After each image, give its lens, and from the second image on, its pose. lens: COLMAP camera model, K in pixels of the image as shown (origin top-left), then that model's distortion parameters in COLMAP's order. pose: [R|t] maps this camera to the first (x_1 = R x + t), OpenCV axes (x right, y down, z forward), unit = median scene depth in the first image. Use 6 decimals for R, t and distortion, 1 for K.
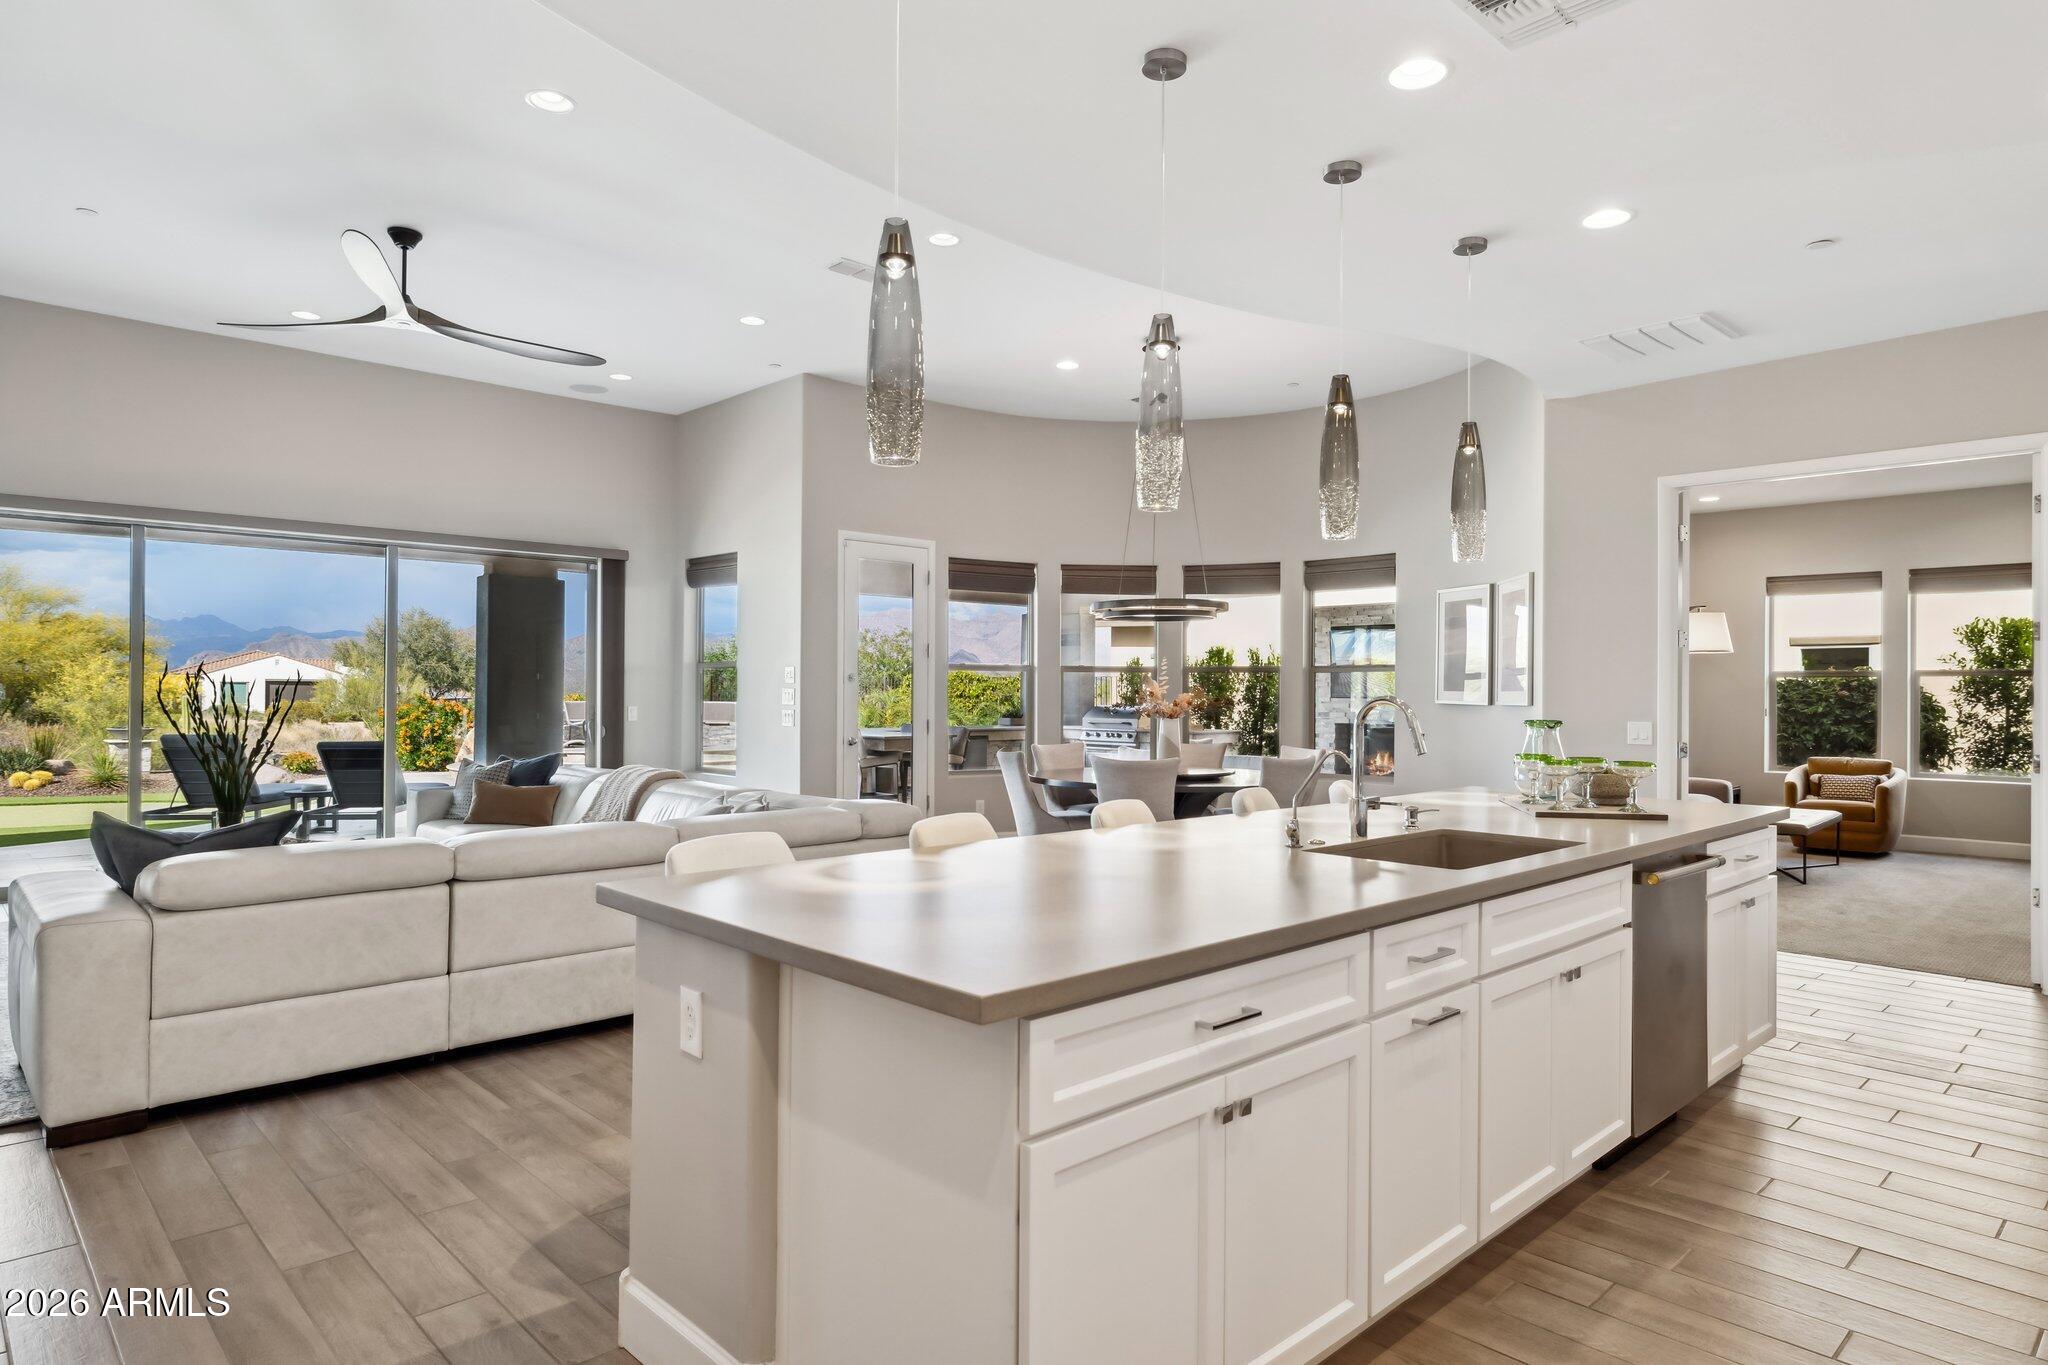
lens RADIAL K [[1192.6, 0, 1030.7], [0, 1192.6, 678.8], [0, 0, 1]] dist [0.000414, -0.001273]
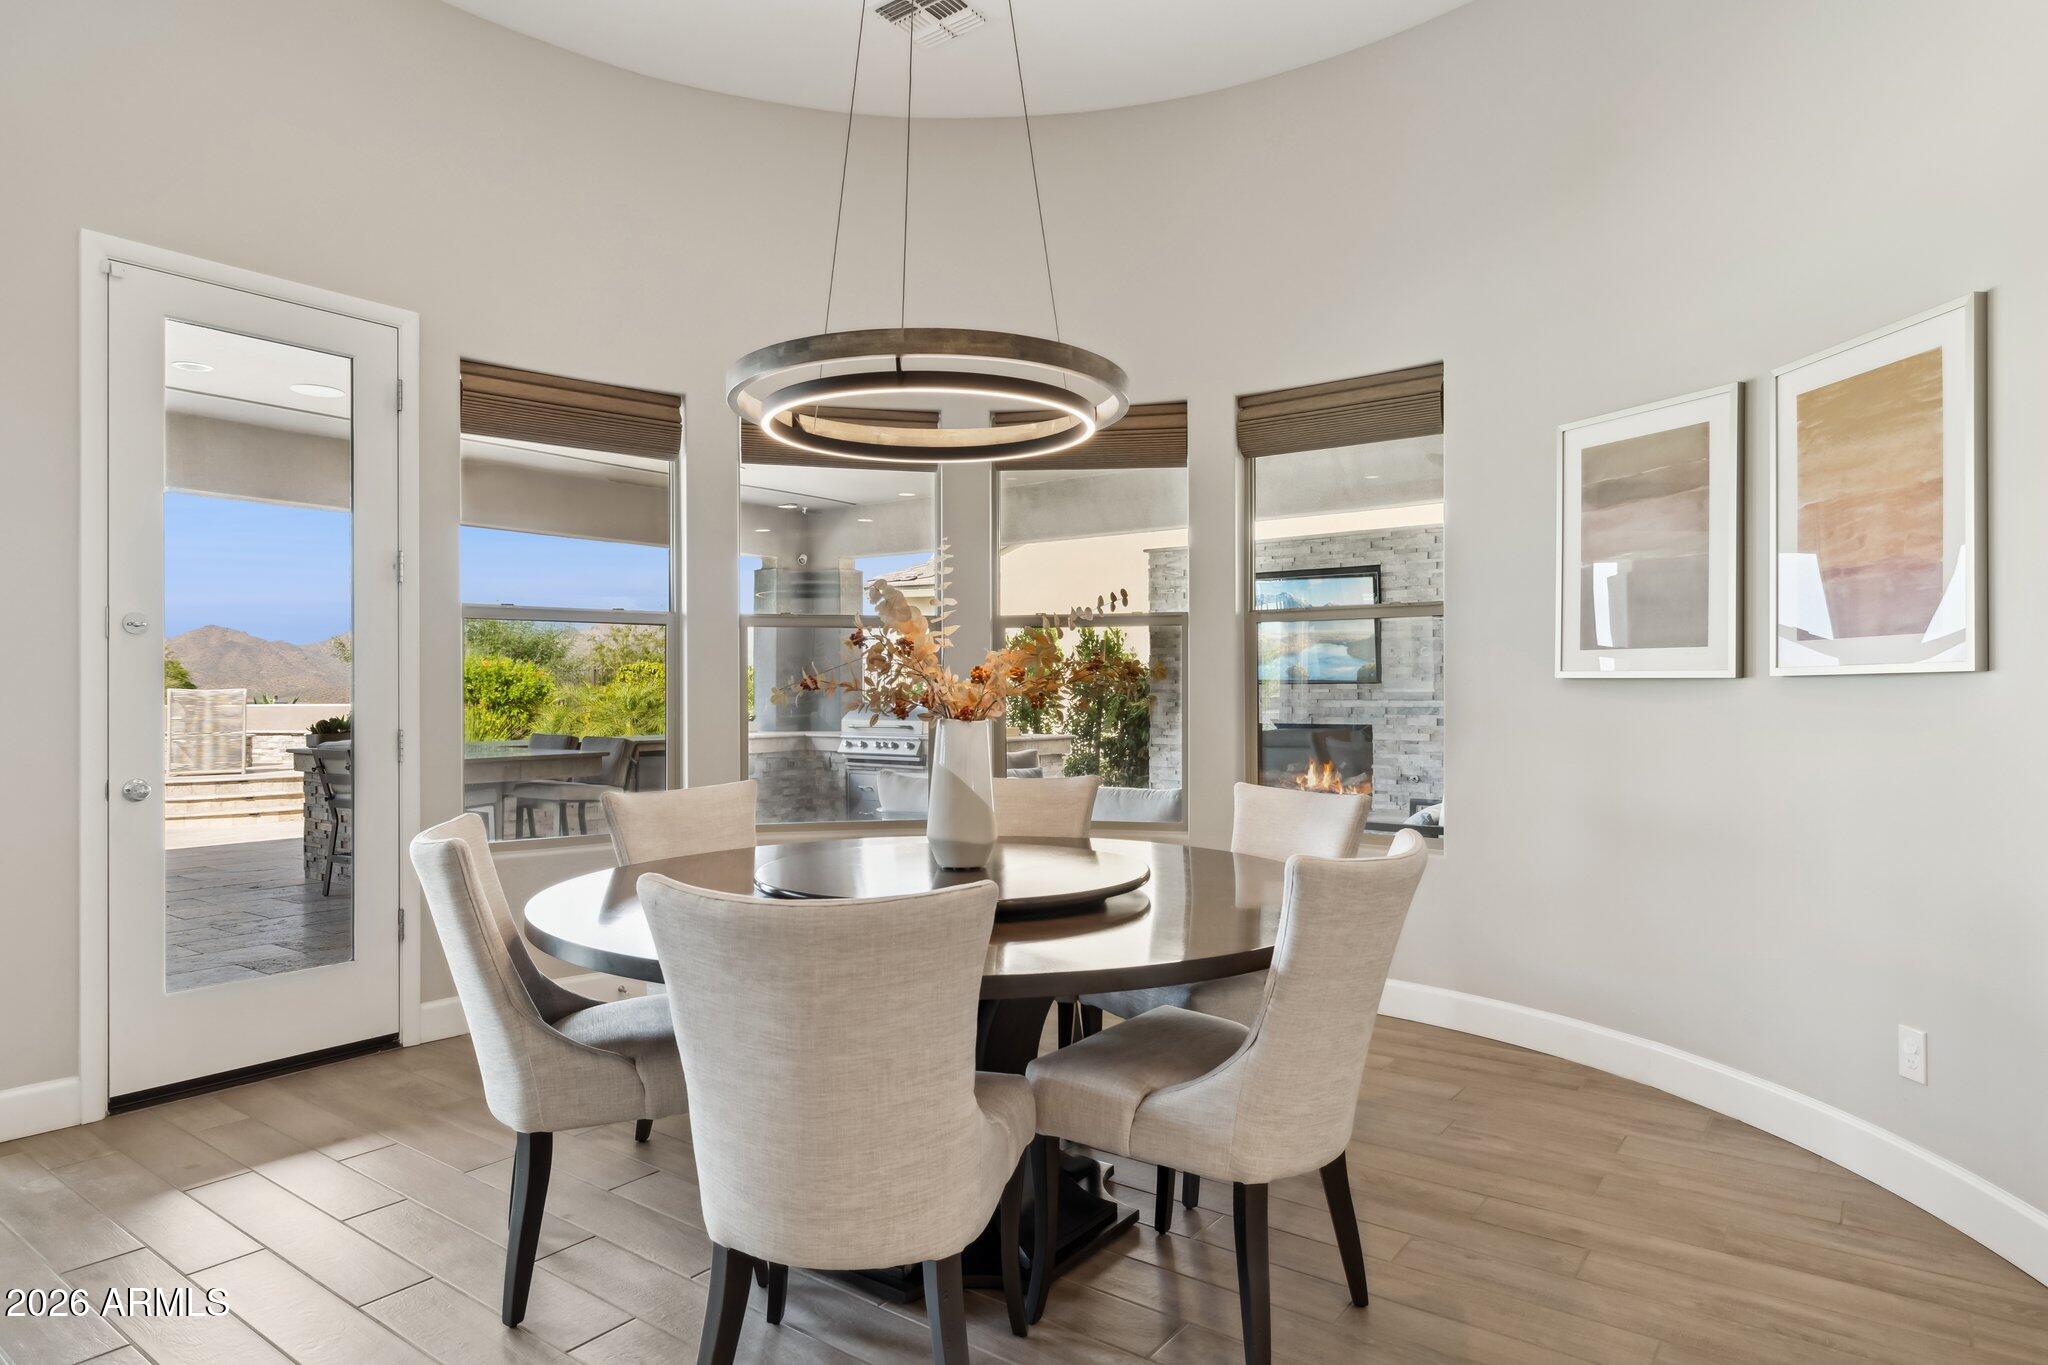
lens RADIAL K [[1192.6, 0, 1030.7], [0, 1192.6, 678.8], [0, 0, 1]] dist [0.000414, -0.001273]
pose [[0.986415, -0.006647, 0.164139, 0.084032], [0.006713, 0.999977, 0.000155, 0.022321], [-0.164136, 0.000949, 0.986437, 0.691604]]
